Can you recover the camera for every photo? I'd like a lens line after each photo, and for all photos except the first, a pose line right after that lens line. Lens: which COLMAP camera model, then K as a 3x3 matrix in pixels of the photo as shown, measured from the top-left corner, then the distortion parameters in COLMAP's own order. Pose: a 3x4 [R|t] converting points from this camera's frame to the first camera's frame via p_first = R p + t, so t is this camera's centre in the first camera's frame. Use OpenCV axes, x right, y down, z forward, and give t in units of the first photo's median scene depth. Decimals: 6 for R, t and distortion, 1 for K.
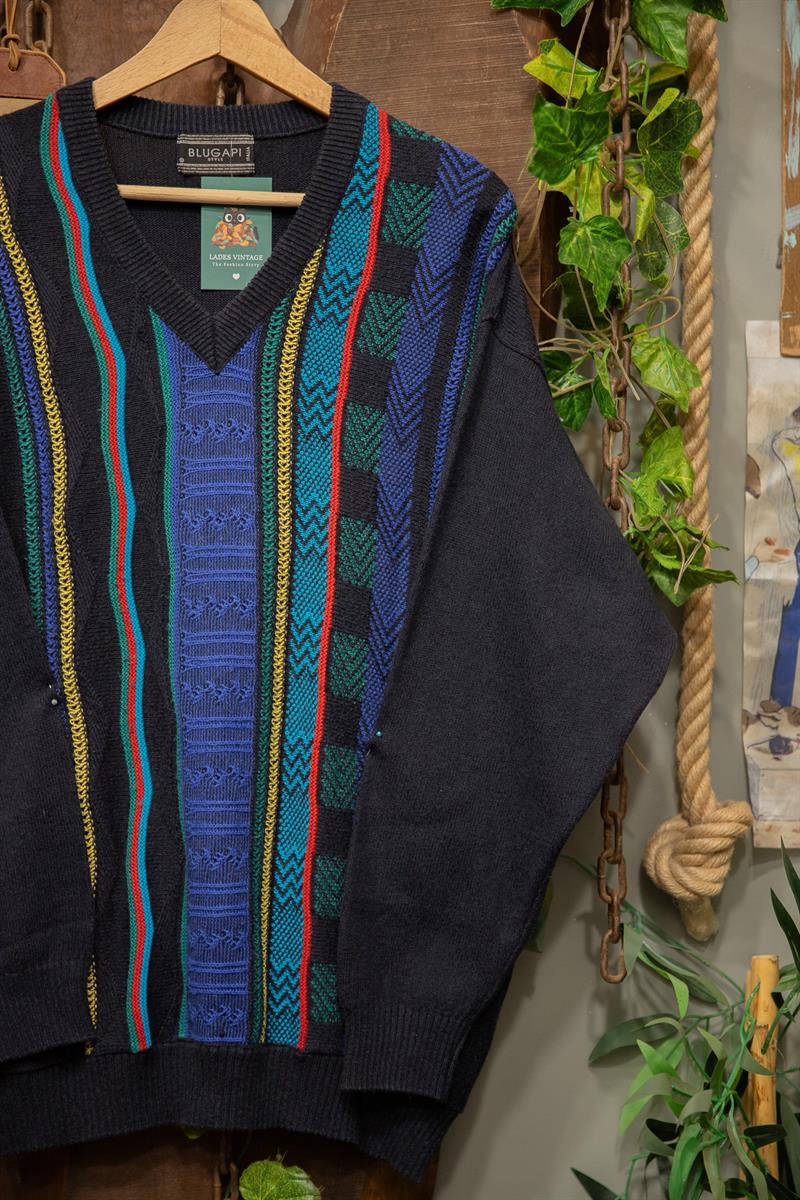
lens RADIAL K [[2181.4, 0, 400.0], [0, 2181.4, 600.0], [0, 0, 1]] dist [0.152827, 0.092445]
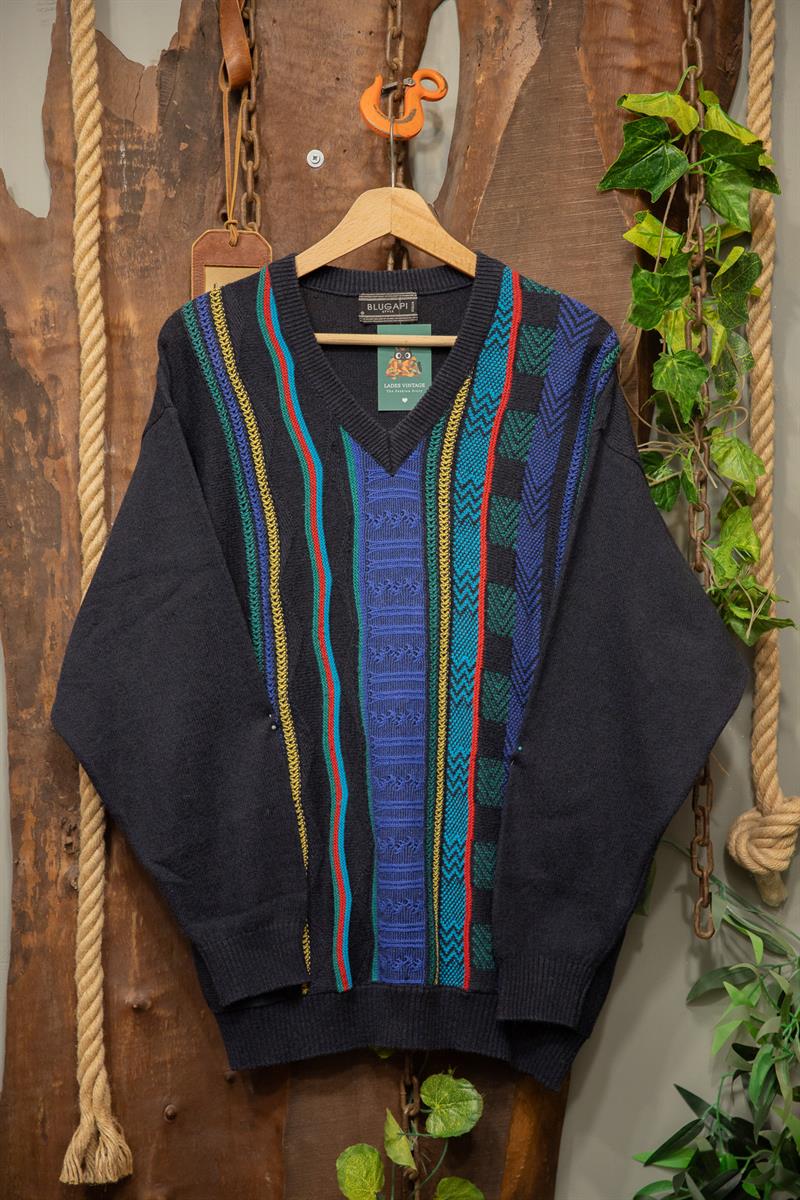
lens RADIAL K [[2181.4, 0, 400.0], [0, 2181.4, 600.0], [0, 0, 1]] dist [0.152827, 0.092445]
pose [[0.999019, -0.016428, -0.041121, -0.026240], [0.016503, 0.999863, 0.001500, -0.030607], [0.041091, -0.002177, 0.999153, -0.308033]]
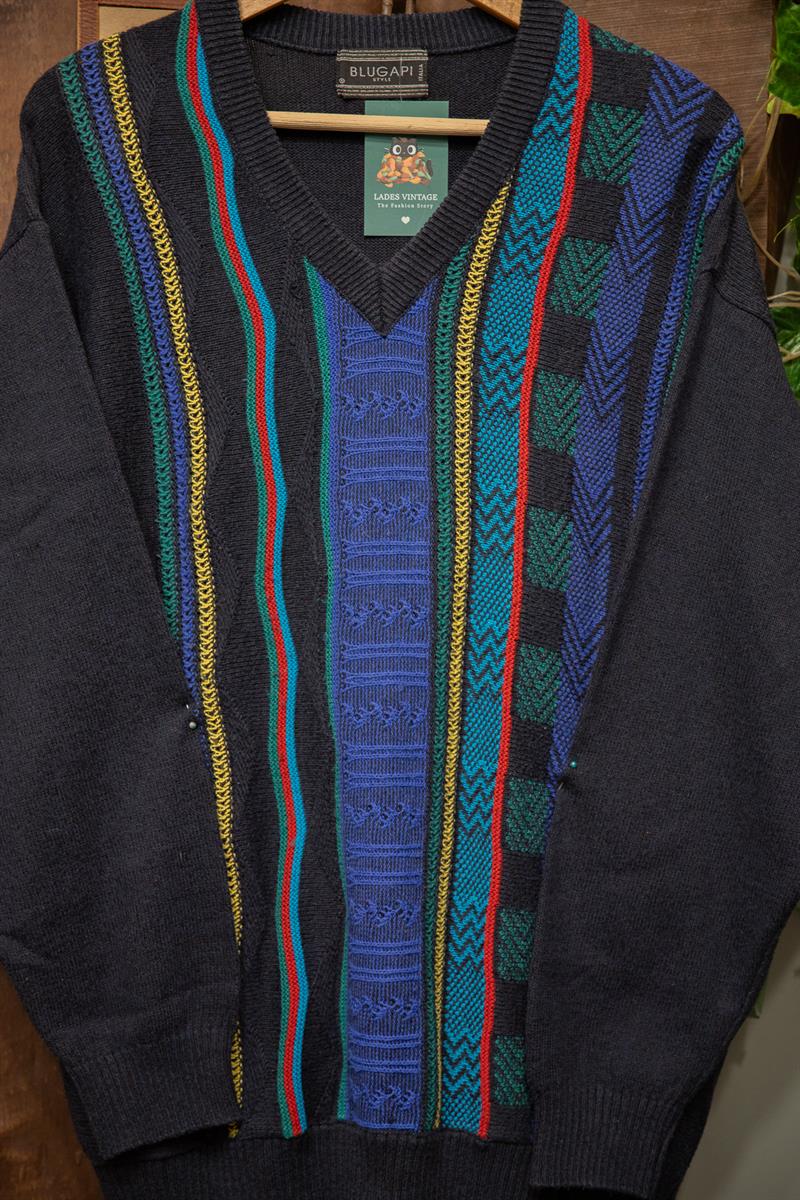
lens RADIAL K [[2181.4, 0, 400.0], [0, 2181.4, 600.0], [0, 0, 1]] dist [0.152827, 0.092445]
pose [[0.999423, 0.004137, -0.033723, -0.048465], [-0.003036, 0.999463, 0.032615, -0.029546], [0.033840, -0.032494, 0.998899, 0.155655]]
